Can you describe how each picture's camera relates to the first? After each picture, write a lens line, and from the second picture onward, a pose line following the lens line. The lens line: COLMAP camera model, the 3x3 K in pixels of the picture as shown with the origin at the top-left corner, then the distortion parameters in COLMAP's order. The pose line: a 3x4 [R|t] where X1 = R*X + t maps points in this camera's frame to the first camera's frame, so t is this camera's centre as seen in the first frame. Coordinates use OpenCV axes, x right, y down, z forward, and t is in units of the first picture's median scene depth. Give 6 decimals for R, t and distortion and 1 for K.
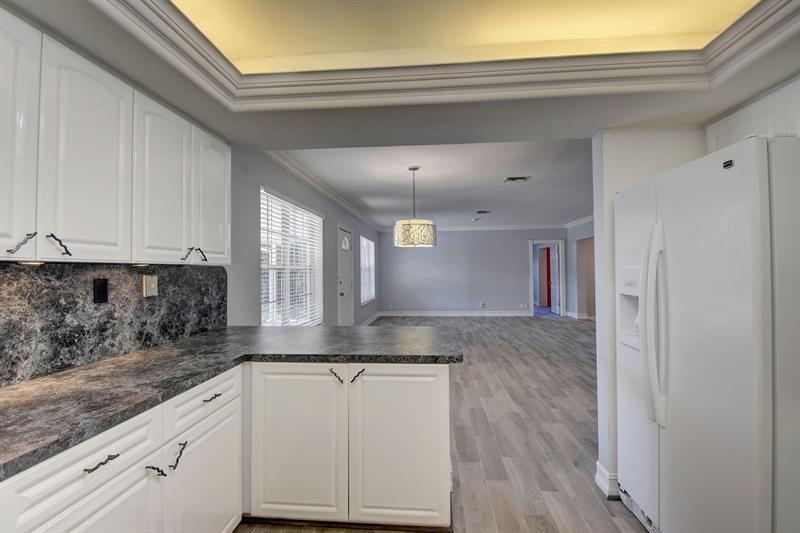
lens RADIAL K [[355.4, 0, 404.8], [0, 355.4, 259.8], [0, 0, 1]] dist [0.003284, -0.010141]
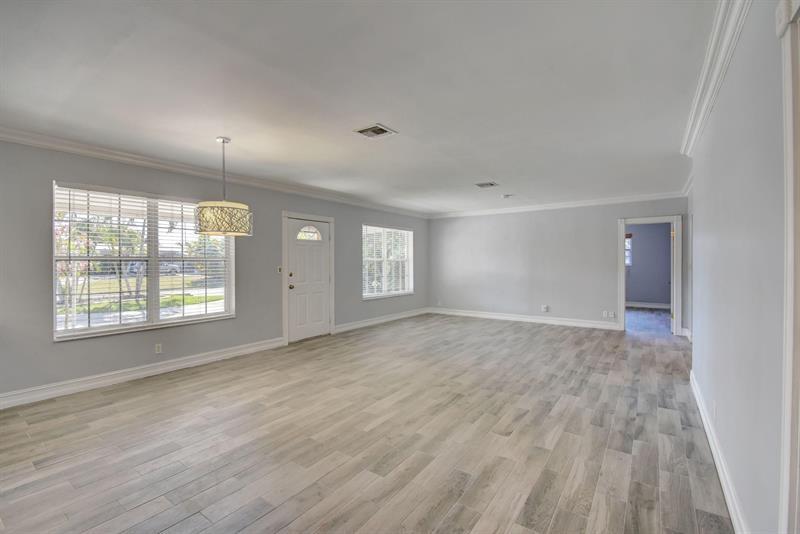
lens RADIAL K [[355.4, 0, 402.6], [0, 355.4, 260.4], [0, 0, 1]] dist [0.003284, -0.010141]
pose [[0.864774, 0.004019, -0.502145, 1.614065], [0.010026, 0.999630, 0.025267, 0.013846], [0.502061, -0.026884, 0.864414, 0.971400]]
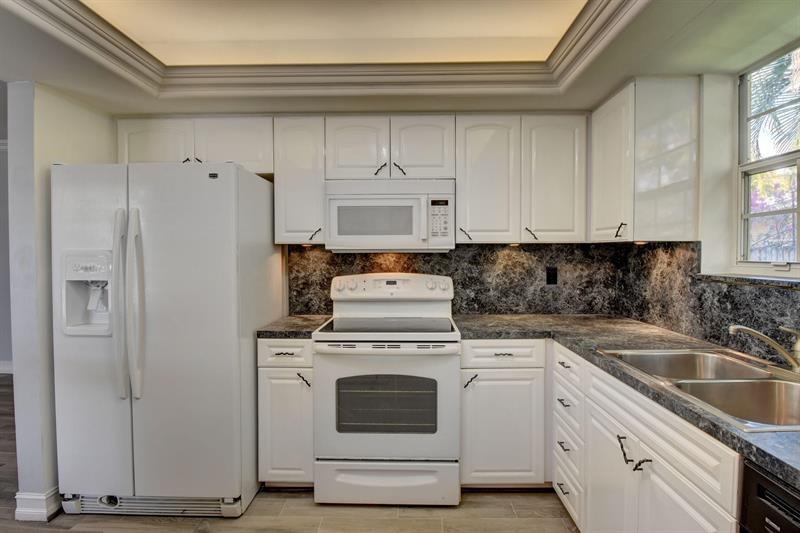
lens RADIAL K [[436.0, 0, 392.7], [0, 436.0, 263.8], [0, 0, 1]] dist [-0.019251, -0.003810]
pose [[-0.035091, -0.012081, 0.999311, -0.480650], [-0.026240, 0.999593, 0.011163, 0.018964], [-0.999040, -0.025830, -0.035393, 0.220240]]
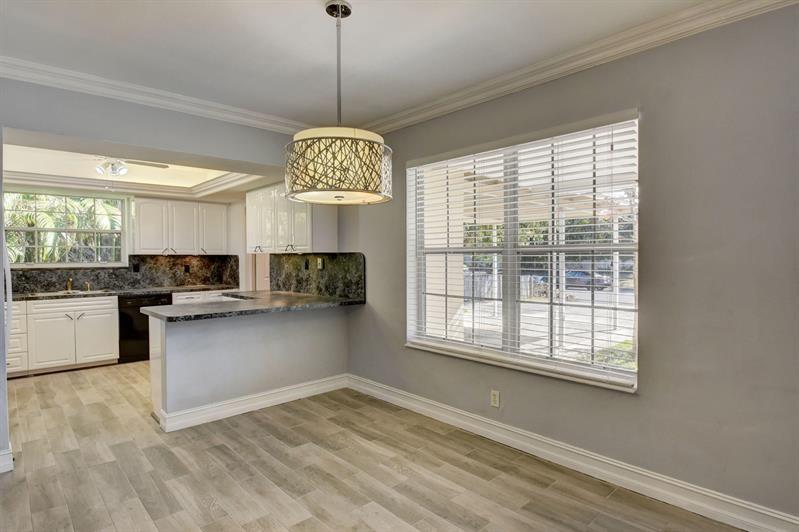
lens RADIAL K [[435.4, 0, 404.9], [0, 435.4, 264.6], [0, 0, 1]] dist [-0.019251, -0.003810]
pose [[-0.669545, 0.027961, -0.742245, 0.702211], [0.034088, 0.999395, 0.006899, 0.073595], [0.741989, -0.020683, -0.670093, 2.778406]]
